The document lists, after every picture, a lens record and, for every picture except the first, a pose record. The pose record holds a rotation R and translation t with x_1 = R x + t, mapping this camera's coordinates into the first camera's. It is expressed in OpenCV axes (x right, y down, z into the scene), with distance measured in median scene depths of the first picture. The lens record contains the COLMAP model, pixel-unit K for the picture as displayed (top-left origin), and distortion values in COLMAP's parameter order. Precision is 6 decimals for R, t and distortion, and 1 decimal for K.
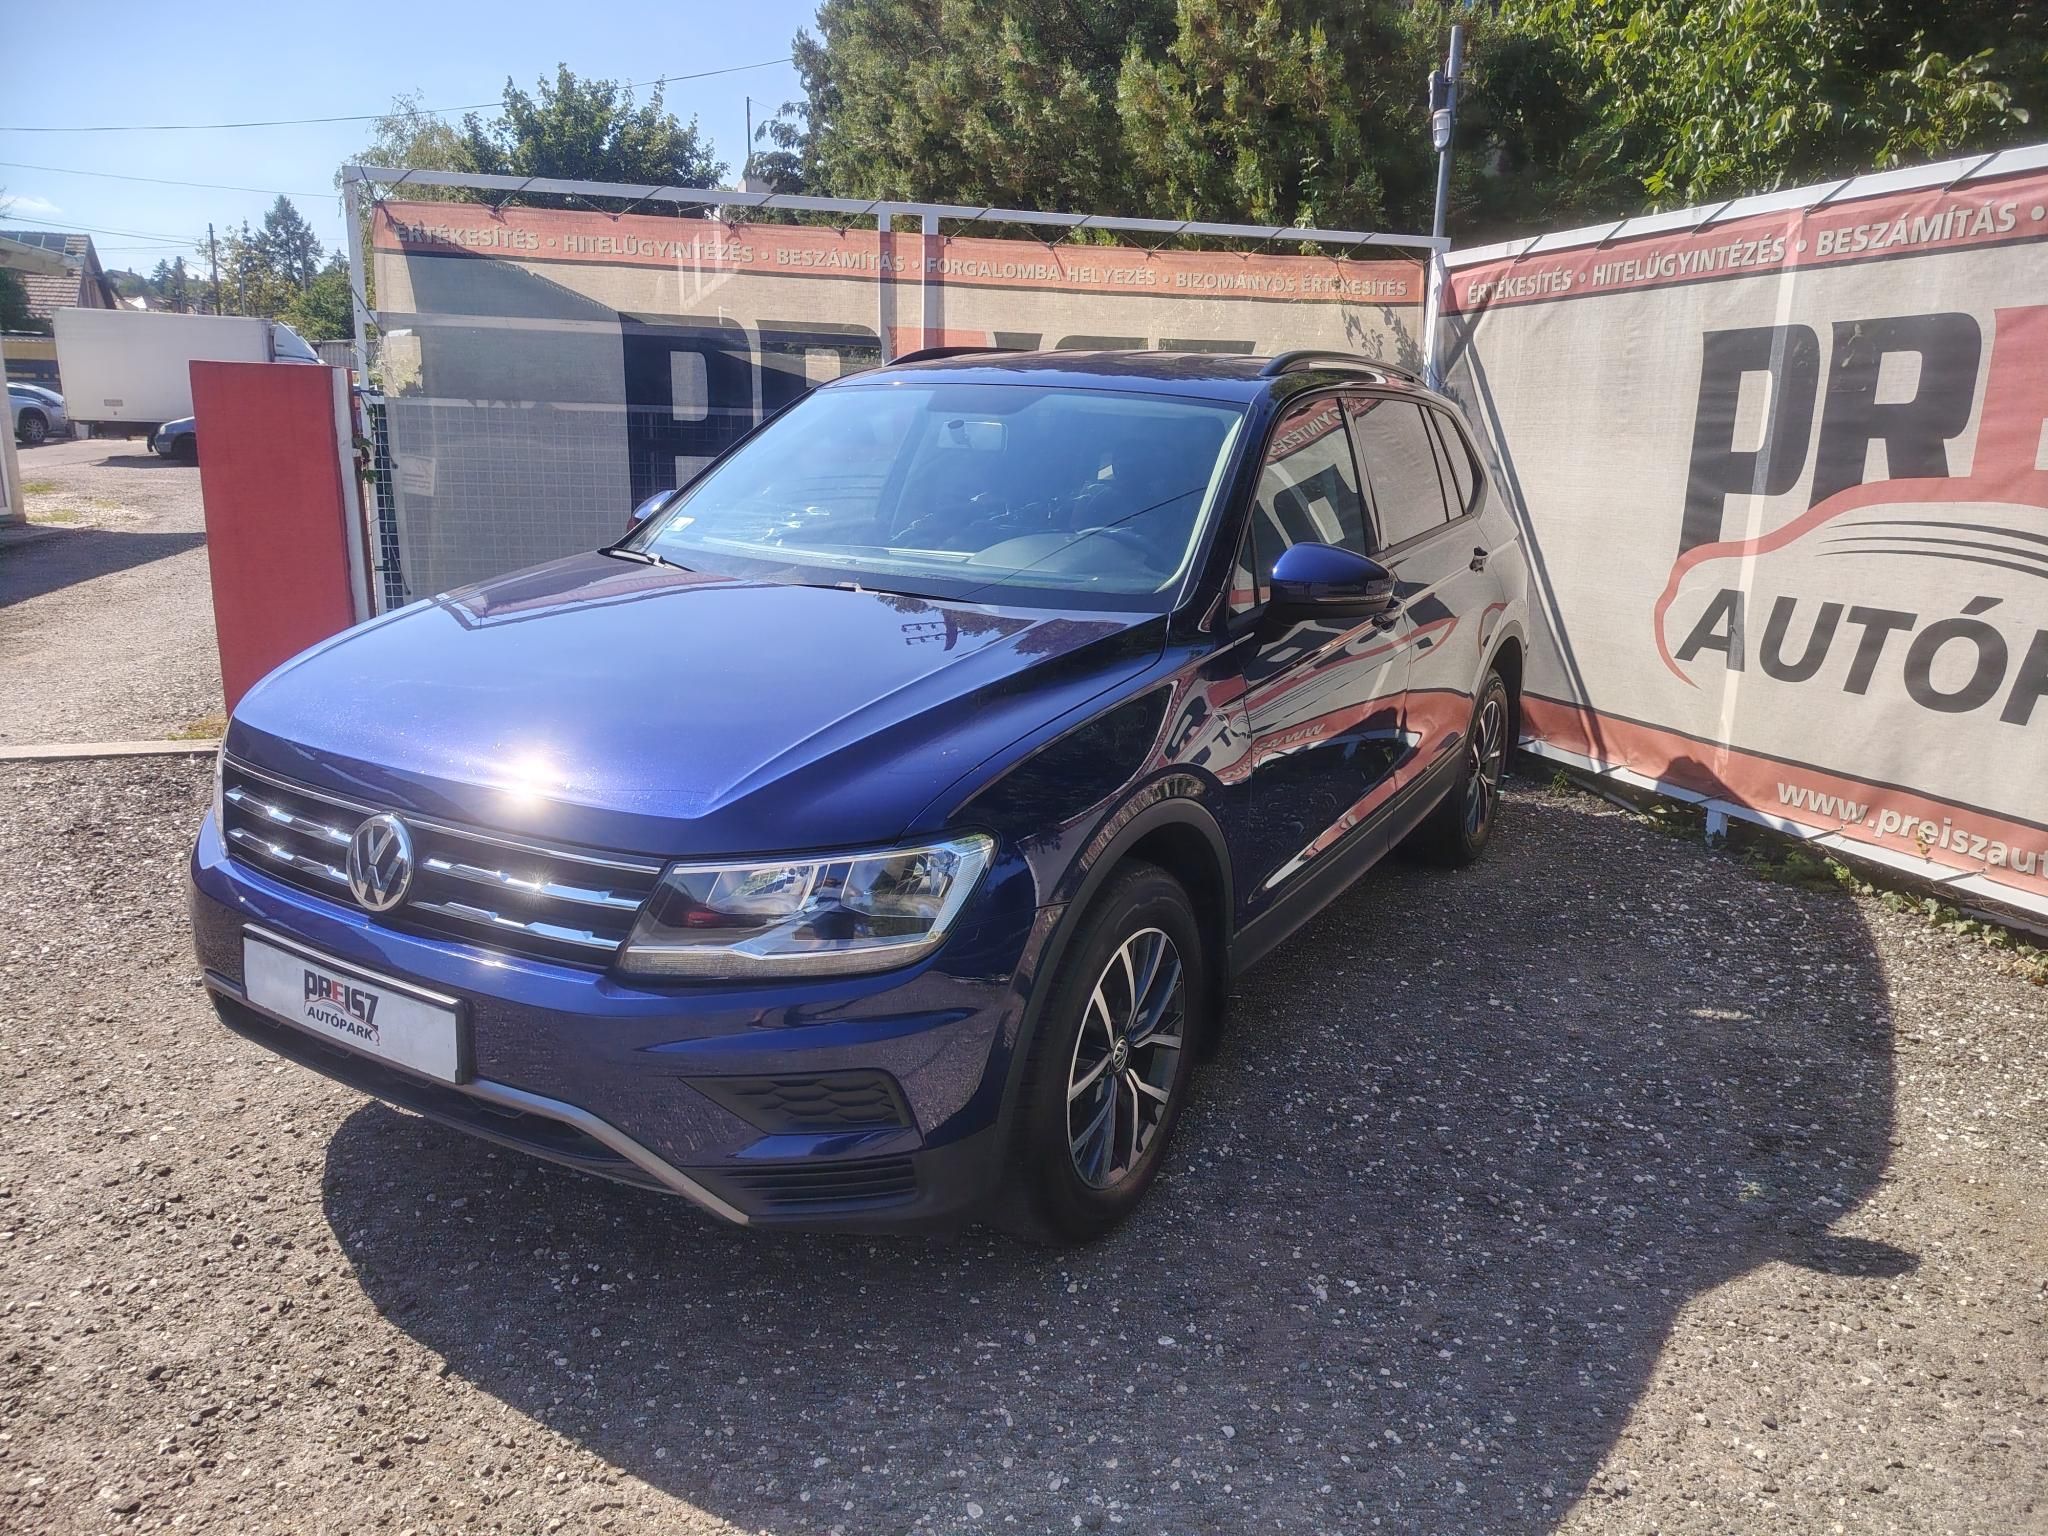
lens RADIAL K [[1442.0, 0, 1025.4], [0, 1442.0, 776.3], [0, 0, 1]] dist [0.016724, -0.002055]
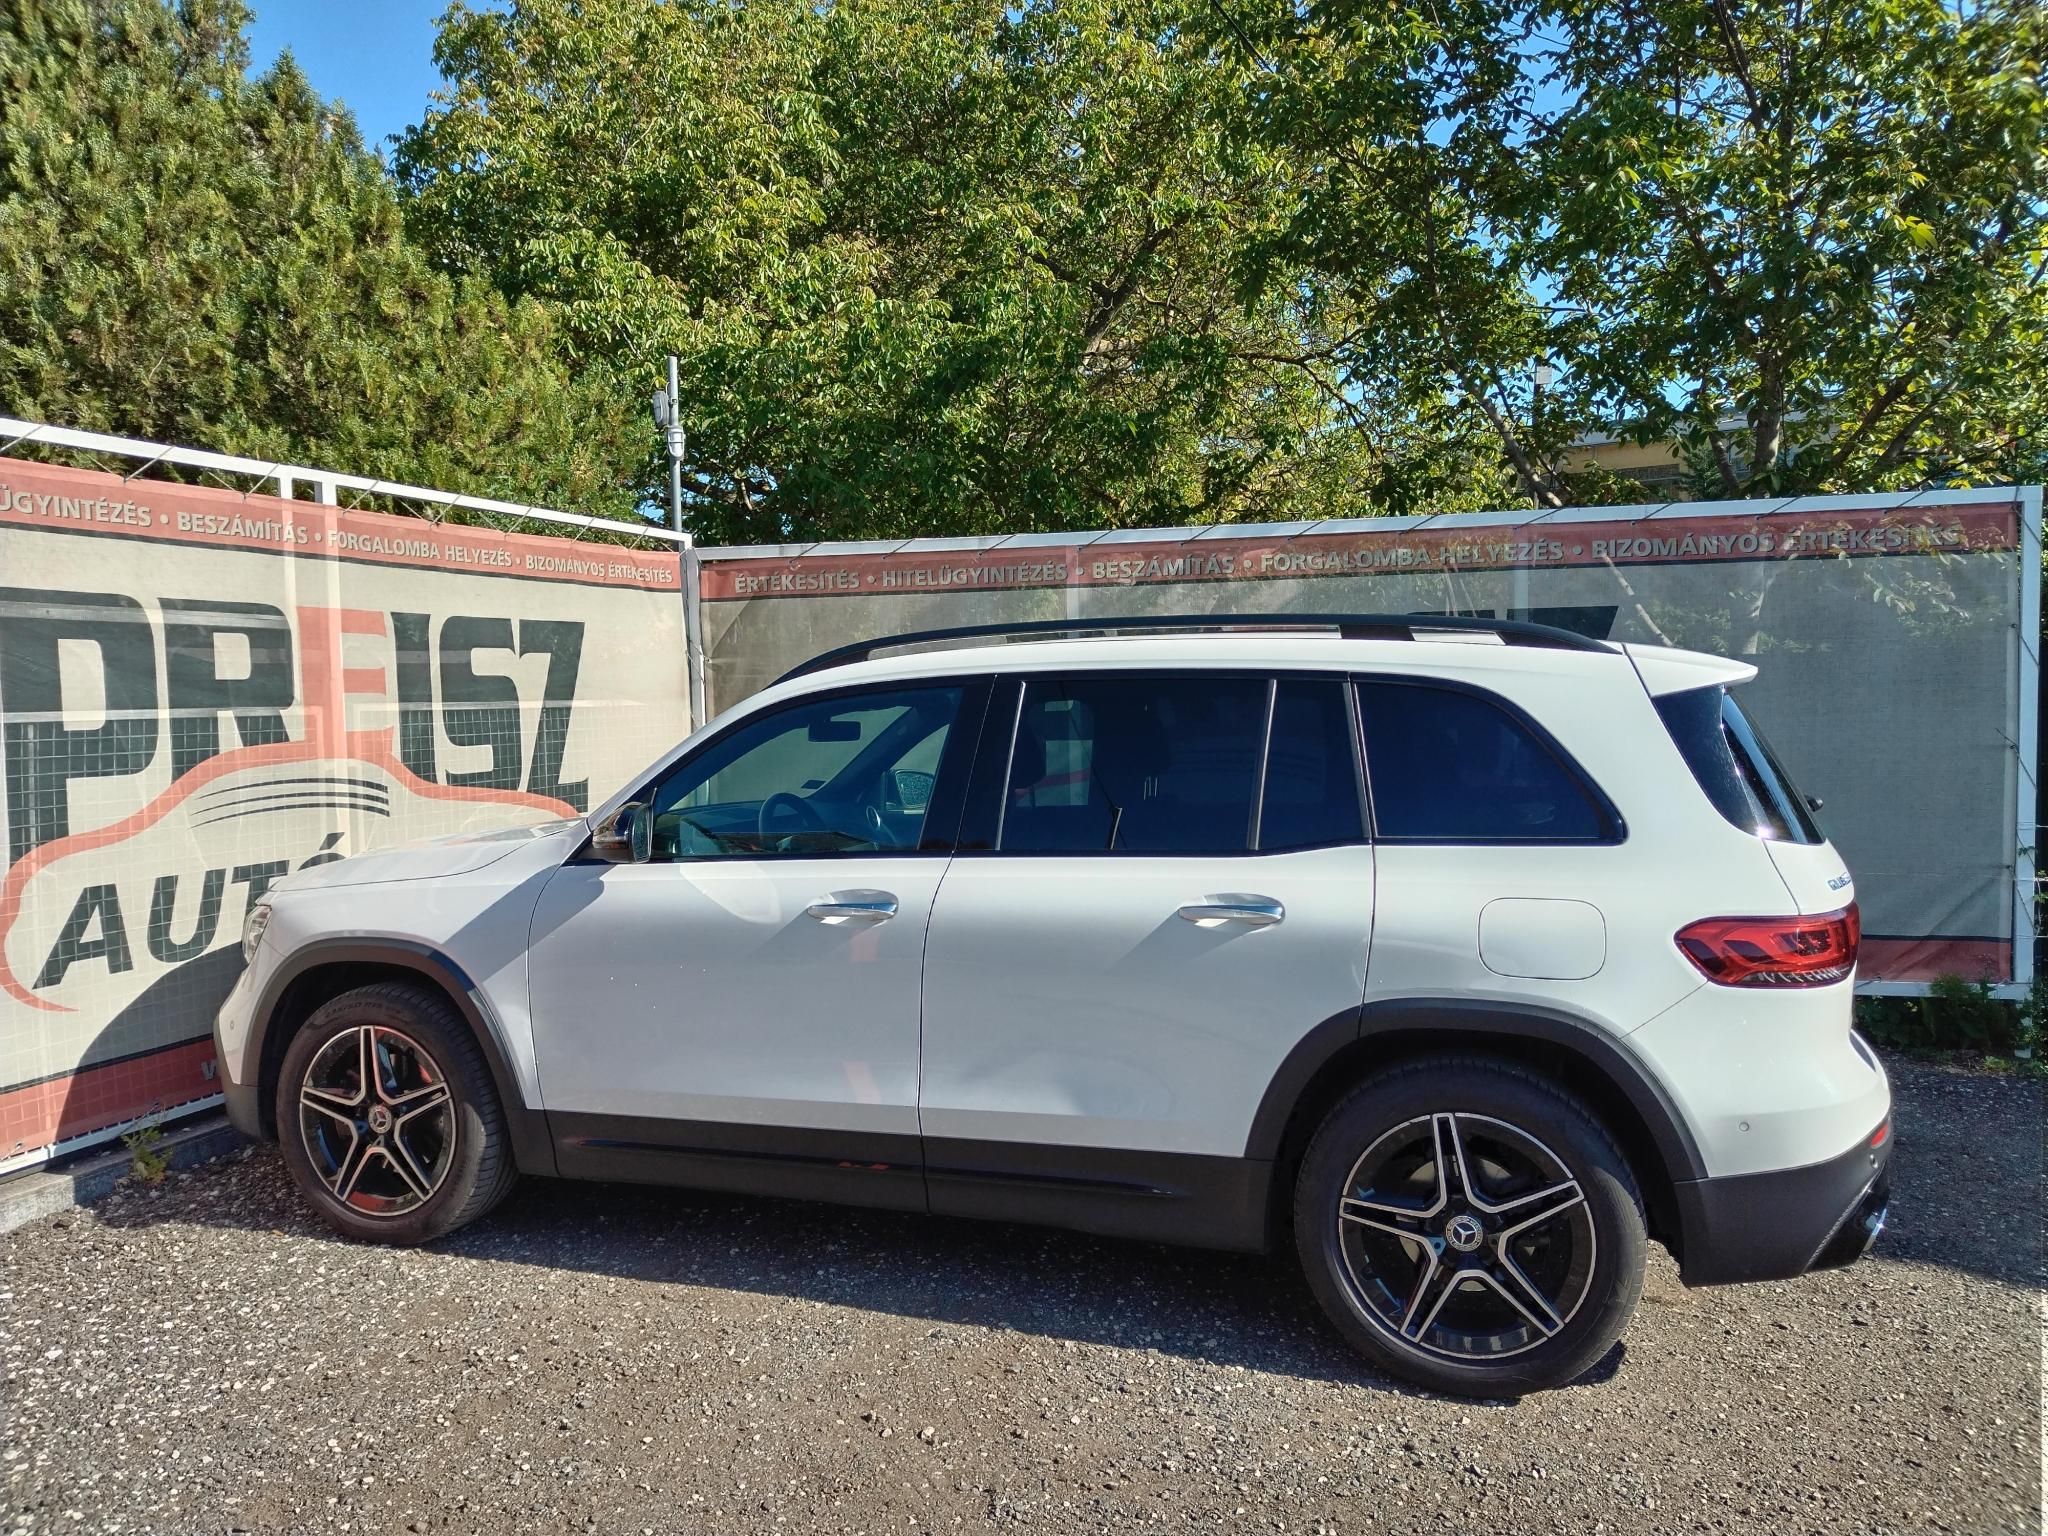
lens RADIAL K [[1514.3, 0, 1026.9], [0, 1514.3, 765.0], [0, 0, 1]] dist [0.065466, -0.078845]
pose [[0.553617, -0.075344, 0.829356, -0.711840], [0.219876, 0.973784, -0.058309, -0.093059], [-0.803220, 0.214636, 0.555670, 0.225177]]
